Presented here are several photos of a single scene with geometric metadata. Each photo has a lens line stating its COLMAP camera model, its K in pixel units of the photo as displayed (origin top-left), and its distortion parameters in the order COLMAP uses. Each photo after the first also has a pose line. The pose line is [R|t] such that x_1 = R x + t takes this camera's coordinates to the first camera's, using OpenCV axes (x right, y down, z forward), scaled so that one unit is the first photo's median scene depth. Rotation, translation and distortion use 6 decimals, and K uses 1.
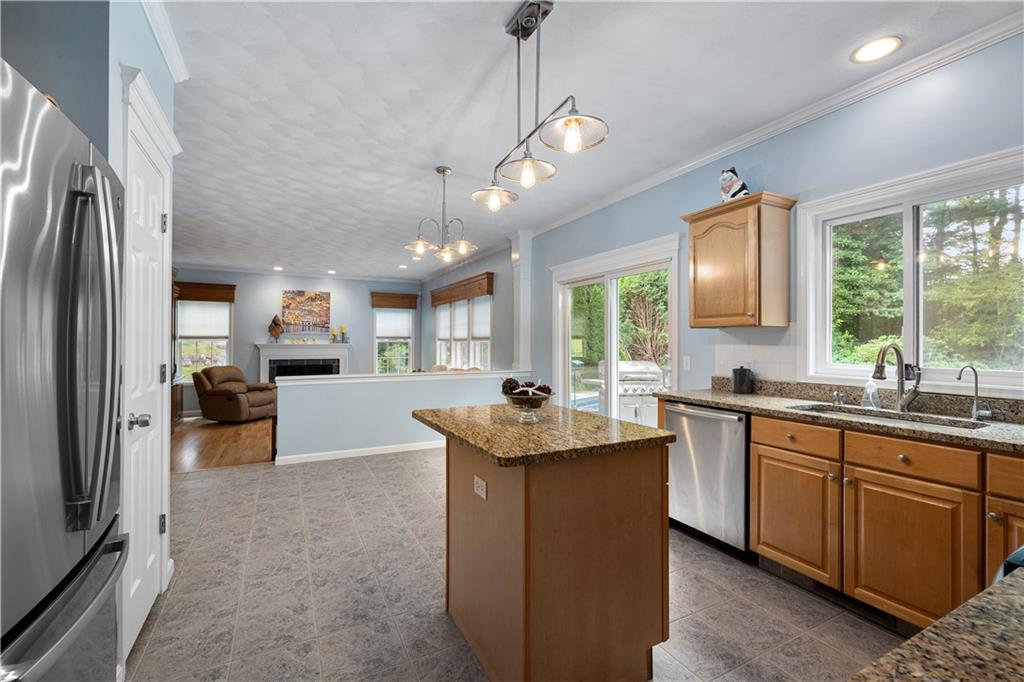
lens RADIAL K [[432.5, 0, 509.9], [0, 432.5, 341.6], [0, 0, 1]] dist [0.000280, 0.000366]
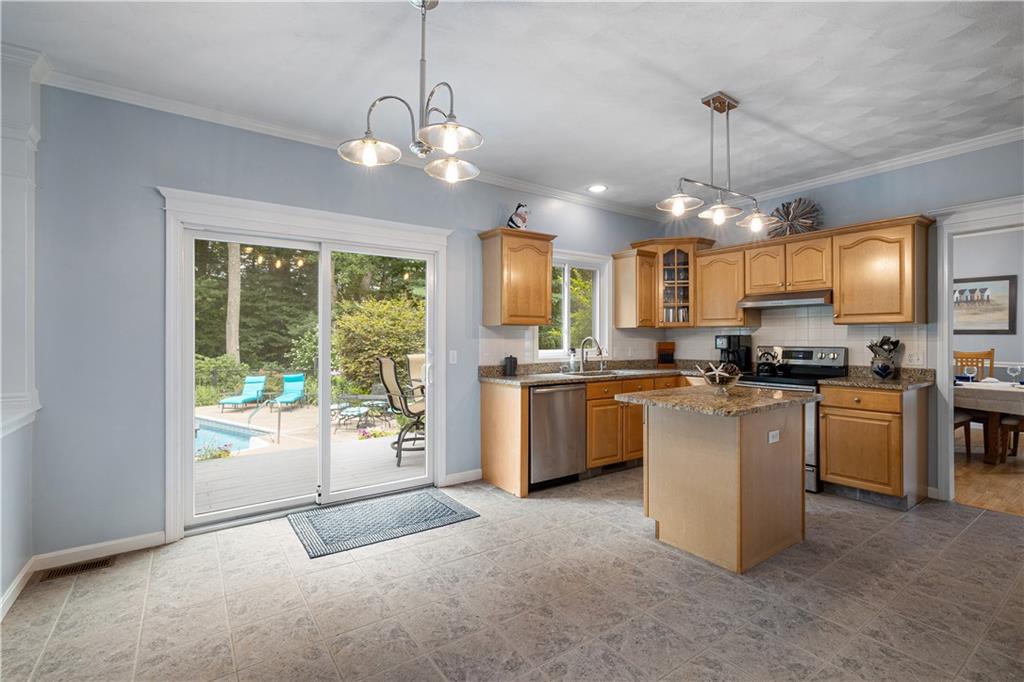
lens RADIAL K [[463.9, 0, 510.0], [0, 463.9, 338.1], [0, 0, 1]] dist [-0.003359, -0.000058]
pose [[-0.128495, -0.002782, 0.991706, -1.124593], [-0.002703, 0.999993, 0.002455, 0.001992], [-0.991706, -0.002366, -0.128502, 1.555877]]
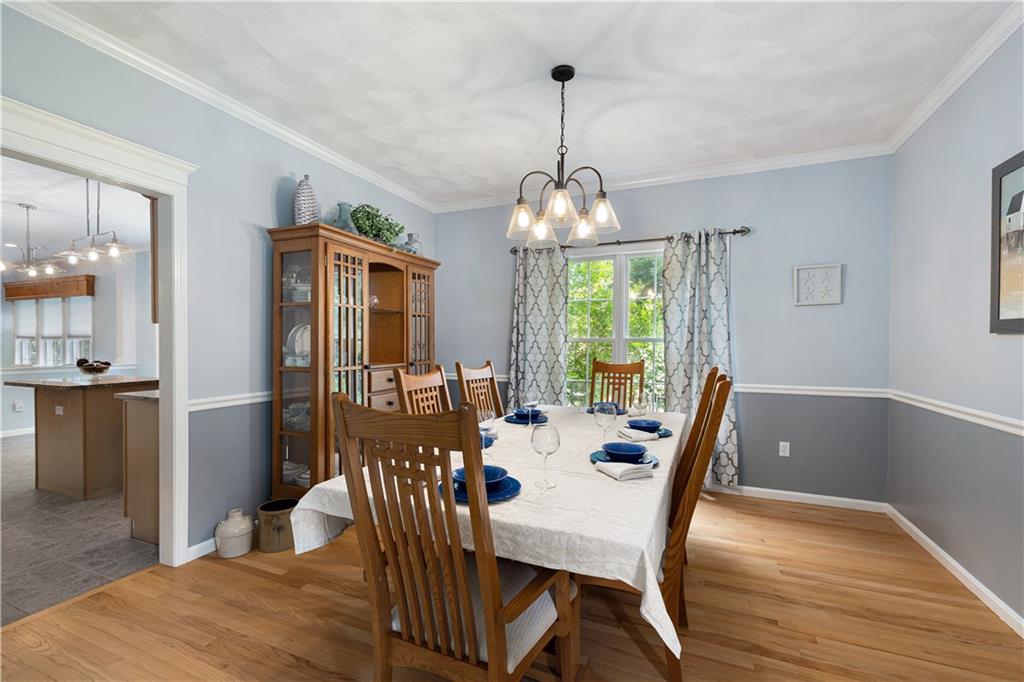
lens RADIAL K [[432.5, 0, 512.1], [0, 432.5, 345.7], [0, 0, 1]] dist [0.000280, 0.000366]
pose [[0.767784, -0.007412, 0.640666, 0.199361], [-0.001961, 0.999901, 0.013918, -0.004483], [-0.640706, -0.011942, 0.767694, -1.462877]]
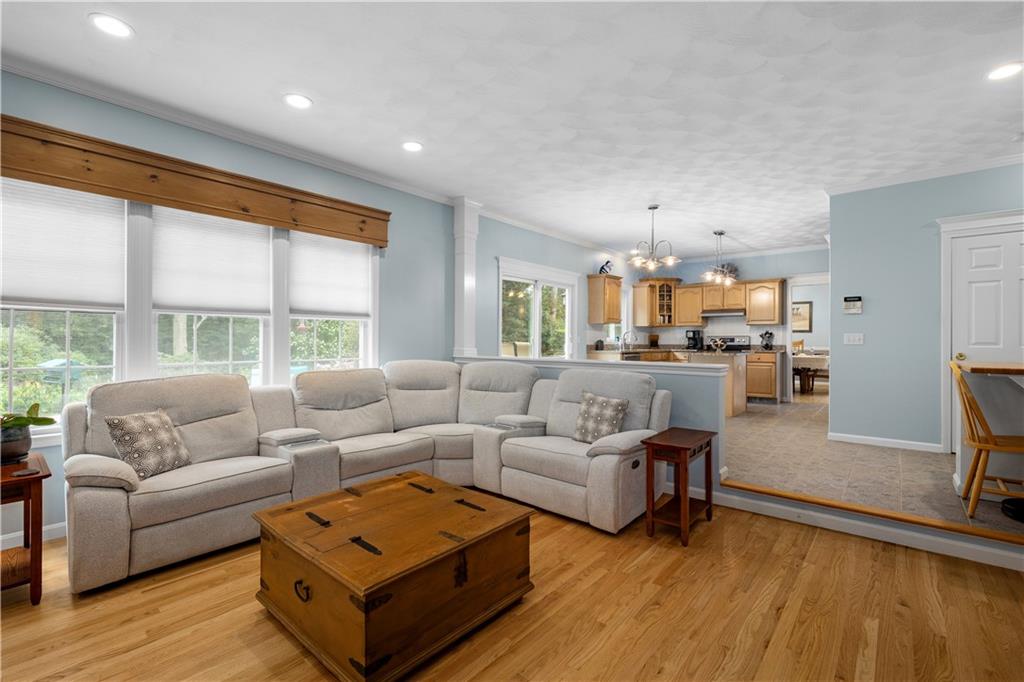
lens RADIAL K [[463.9, 0, 510.5], [0, 463.9, 341.4], [0, 0, 1]] dist [-0.003359, -0.000058]
pose [[-0.381122, -0.003787, 0.924517, -2.260000], [-0.006589, 0.999977, 0.001380, 0.089030], [-0.924501, -0.005566, -0.381139, 3.263043]]
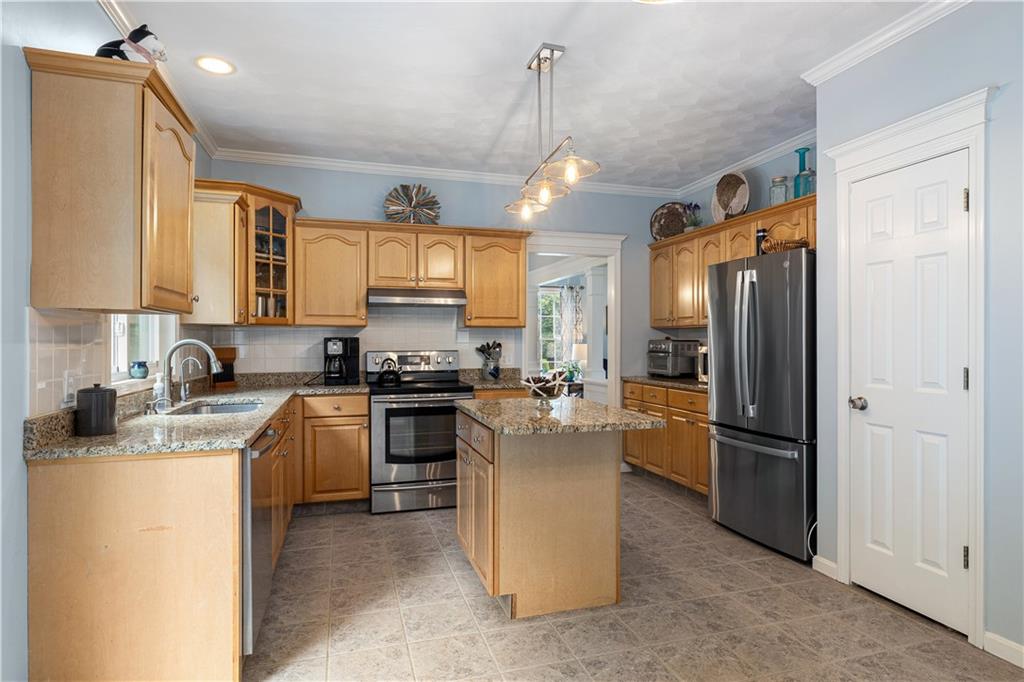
lens RADIAL K [[561.1, 0, 510.9], [0, 561.1, 342.6], [0, 0, 1]] dist [-0.002876, -0.000085]
pose [[-0.983149, -0.002825, 0.182785, -0.120111], [-0.002508, 0.999995, 0.001964, 0.004008], [-0.182789, 0.001472, -0.983151, 2.083161]]
